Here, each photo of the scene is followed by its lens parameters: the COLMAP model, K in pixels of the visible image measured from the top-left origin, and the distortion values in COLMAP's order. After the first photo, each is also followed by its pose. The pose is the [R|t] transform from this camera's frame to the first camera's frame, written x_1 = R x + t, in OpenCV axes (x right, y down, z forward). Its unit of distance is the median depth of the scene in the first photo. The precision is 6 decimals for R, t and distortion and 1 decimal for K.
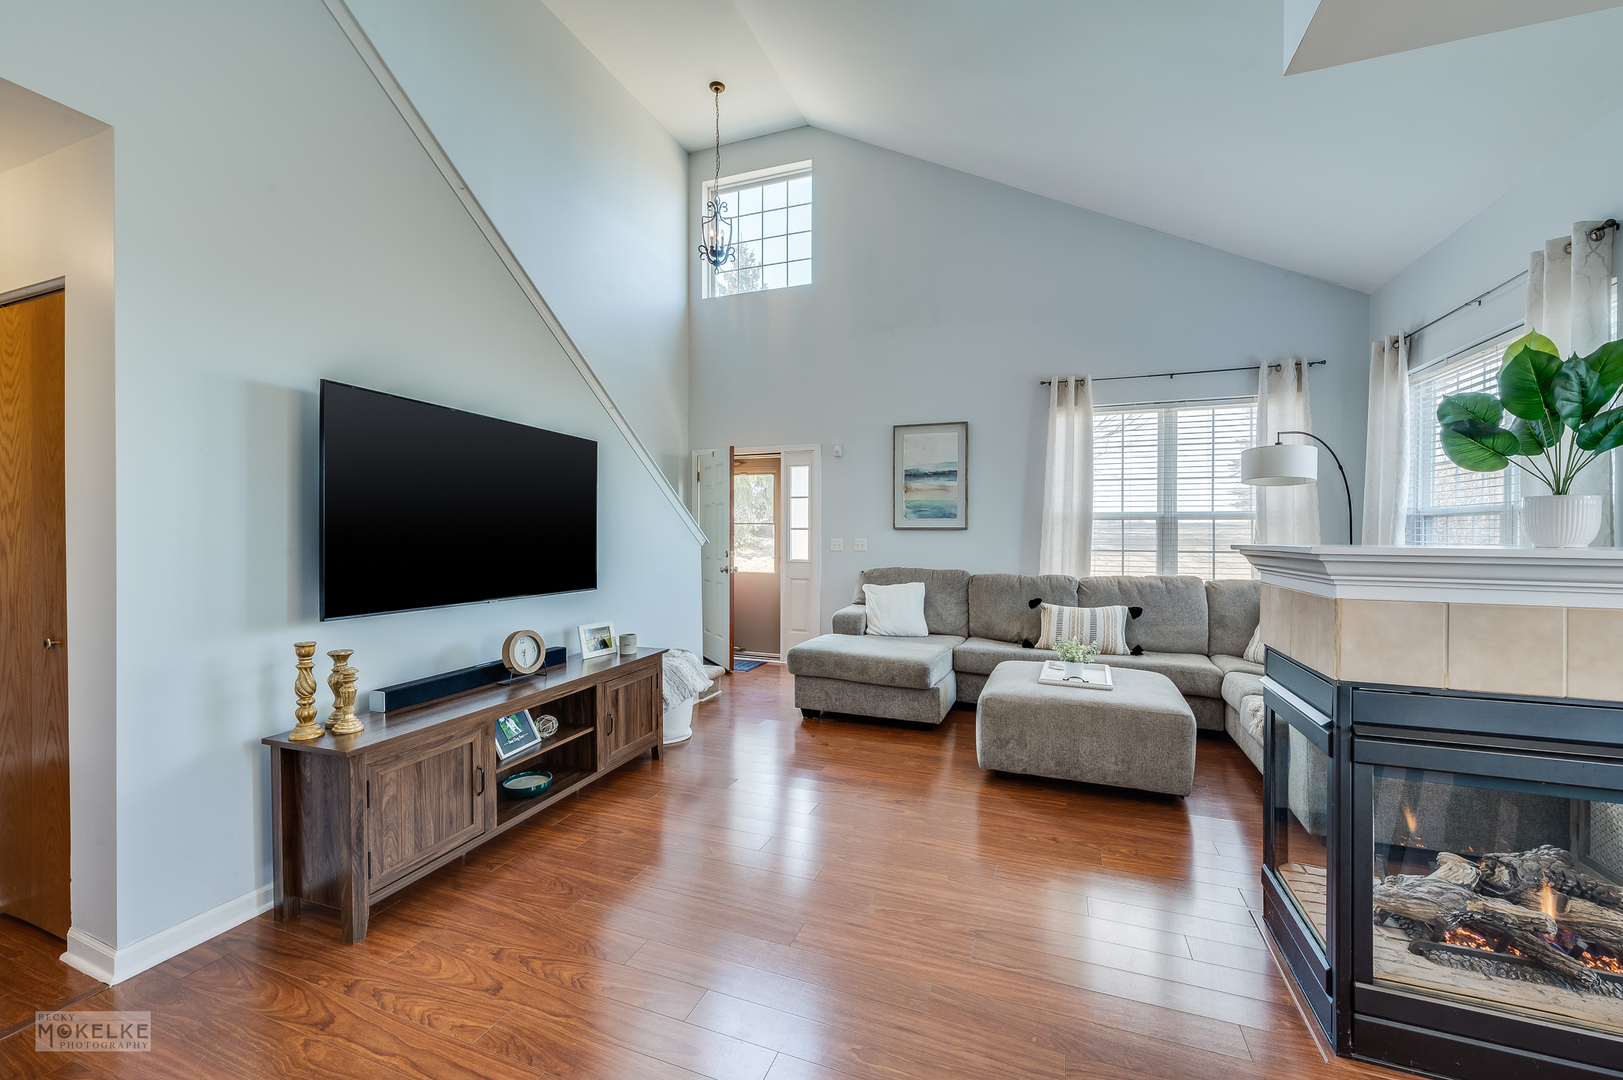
lens RADIAL K [[637.6, 0, 809.4], [0, 637.6, 529.4], [0, 0, 1]] dist [-0.001037, -0.000101]
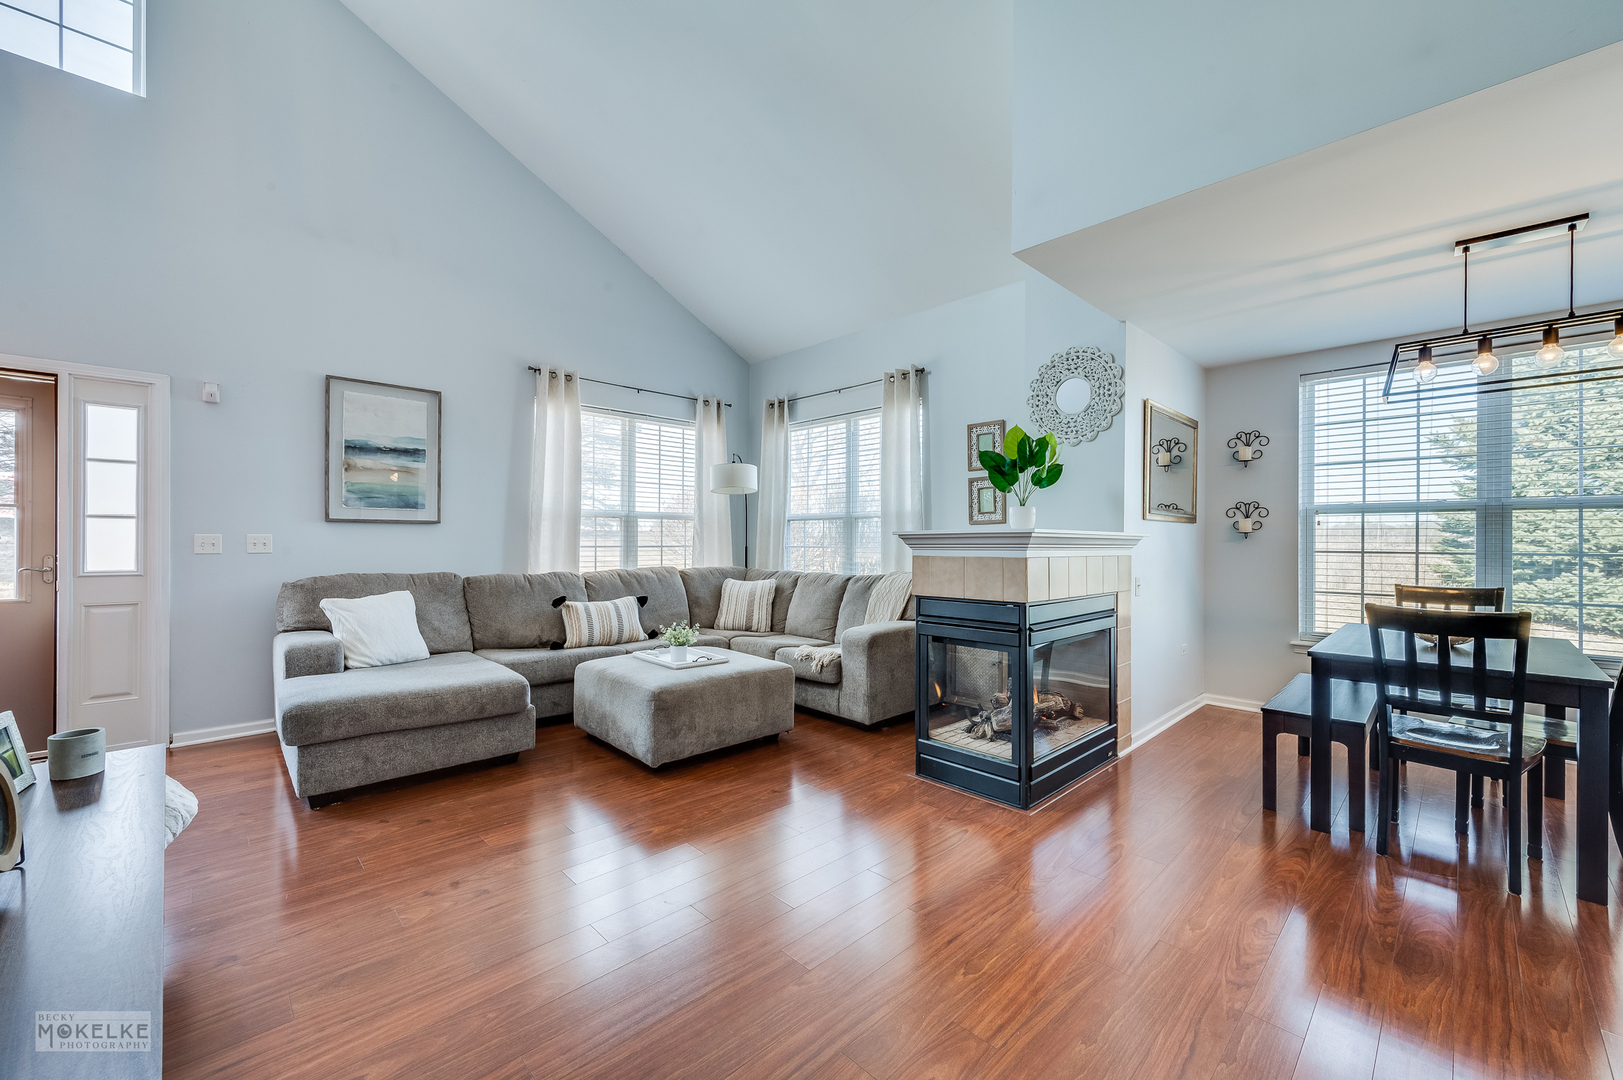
lens RADIAL K [[637.6, 0, 821.5], [0, 637.6, 538.9], [0, 0, 1]] dist [-0.001037, -0.000101]
pose [[0.424070, -0.000491, 0.905629, -0.313303], [-0.008110, 0.999958, 0.004340, 0.013730], [-0.905593, -0.009185, 0.424048, 0.225172]]
